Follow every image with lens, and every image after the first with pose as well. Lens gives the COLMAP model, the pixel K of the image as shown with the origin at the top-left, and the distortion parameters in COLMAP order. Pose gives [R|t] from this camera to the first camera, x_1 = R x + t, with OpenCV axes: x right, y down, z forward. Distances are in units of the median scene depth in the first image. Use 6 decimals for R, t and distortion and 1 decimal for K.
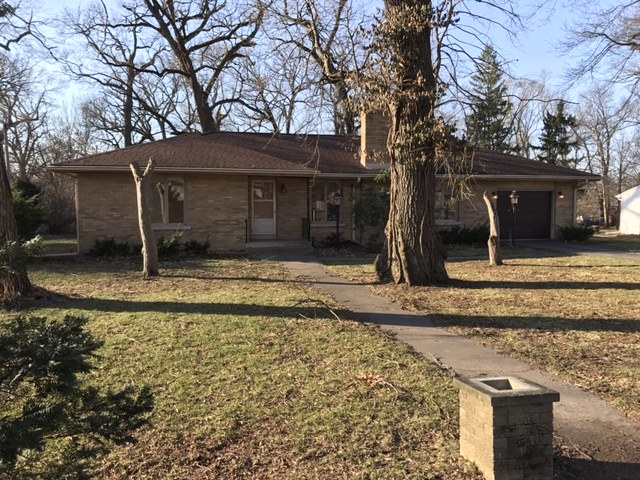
lens RADIAL K [[524.8, 0, 320.0], [0, 524.8, 240.0], [0, 0, 1]] dist [0.041883, -0.053716]
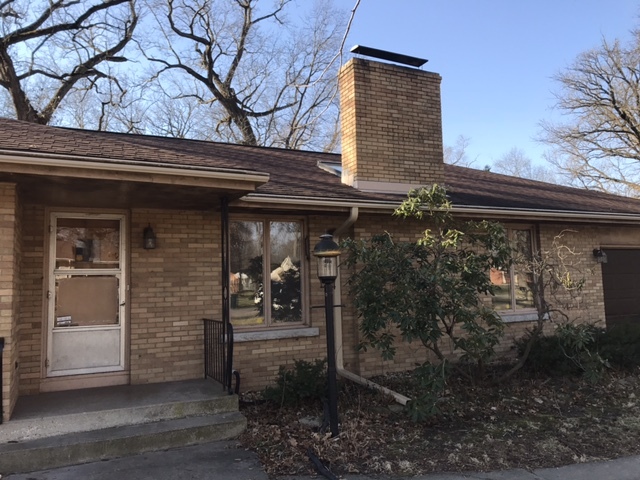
lens RADIAL K [[520.8, 0, 320.0], [0, 520.8, 240.0], [0, 0, 1]] dist [0.010946, 0.004021]
pose [[0.978195, -0.006712, 0.207579, -0.018574], [0.039507, 0.987241, -0.154253, -0.022754], [-0.203896, 0.159090, 0.965980, 0.385956]]
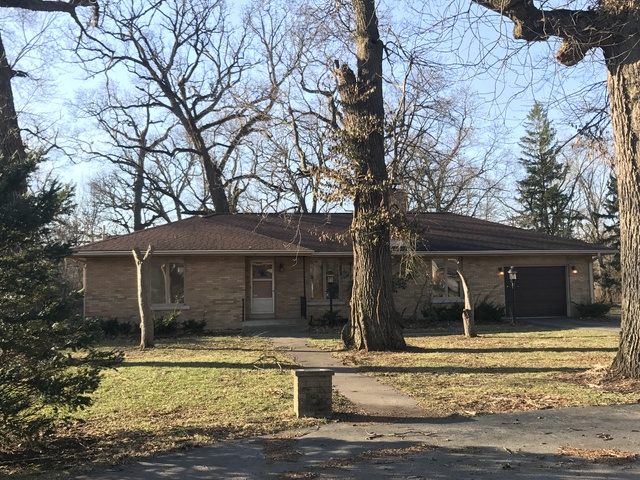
lens RADIAL K [[646.9, 0, 320.0], [0, 646.9, 240.0], [0, 0, 1]] dist [0.082320, -0.015150]
pose [[0.996859, -0.022450, -0.075948, 0.061046], [0.011599, 0.990025, -0.140413, 0.015316], [0.078342, 0.139091, 0.987176, -0.146287]]
